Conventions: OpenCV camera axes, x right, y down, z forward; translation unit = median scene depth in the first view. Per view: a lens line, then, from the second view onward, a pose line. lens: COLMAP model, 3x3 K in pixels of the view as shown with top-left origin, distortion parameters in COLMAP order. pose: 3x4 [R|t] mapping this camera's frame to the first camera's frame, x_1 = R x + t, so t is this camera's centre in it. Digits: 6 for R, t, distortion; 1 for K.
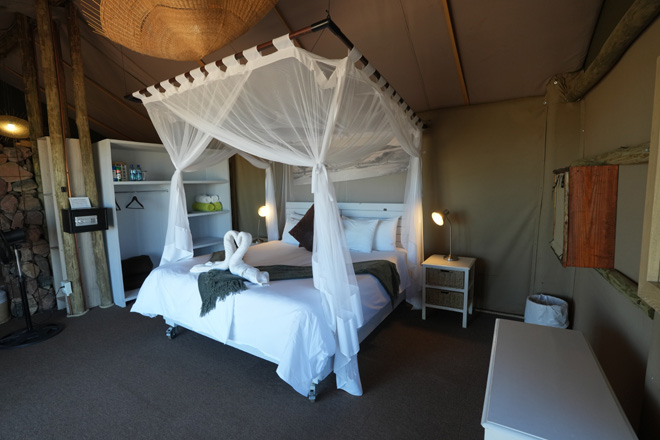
lens RADIAL K [[290.7, 0, 334.9], [0, 290.7, 221.6], [0, 0, 1]] dist [-0.036734, 0.001437]
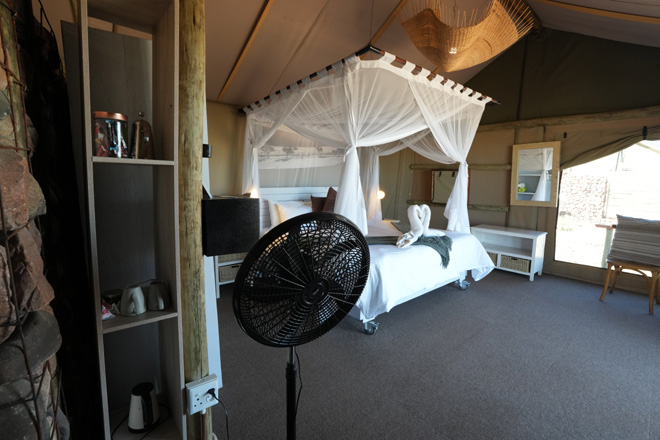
lens RADIAL K [[290.7, 0, 333.5], [0, 290.7, 217.9], [0, 0, 1]] dist [-0.036734, 0.001437]
pose [[0.335751, -0.111556, 0.935322, -1.082903], [0.102975, 0.991358, 0.081275, -0.034085], [-0.936305, 0.069026, 0.344337, 0.594659]]
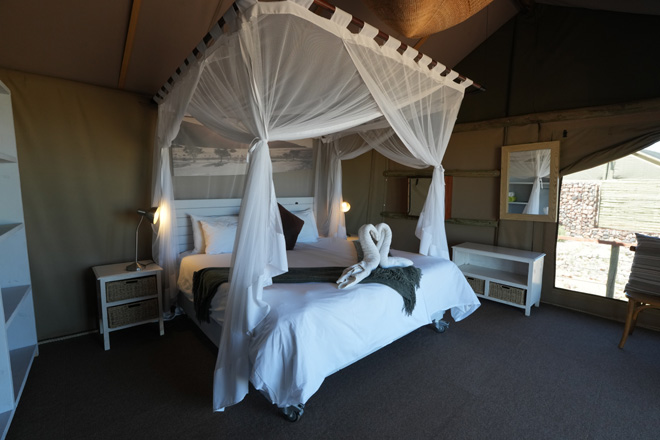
lens RADIAL K [[290.7, 0, 329.9], [0, 290.7, 218.6], [0, 0, 1]] dist [-0.036734, 0.001437]
pose [[0.317983, -0.087378, 0.944061, -0.816070], [0.104842, 0.992878, 0.056583, -0.033112], [-0.942282, 0.080985, 0.324879, 0.539019]]
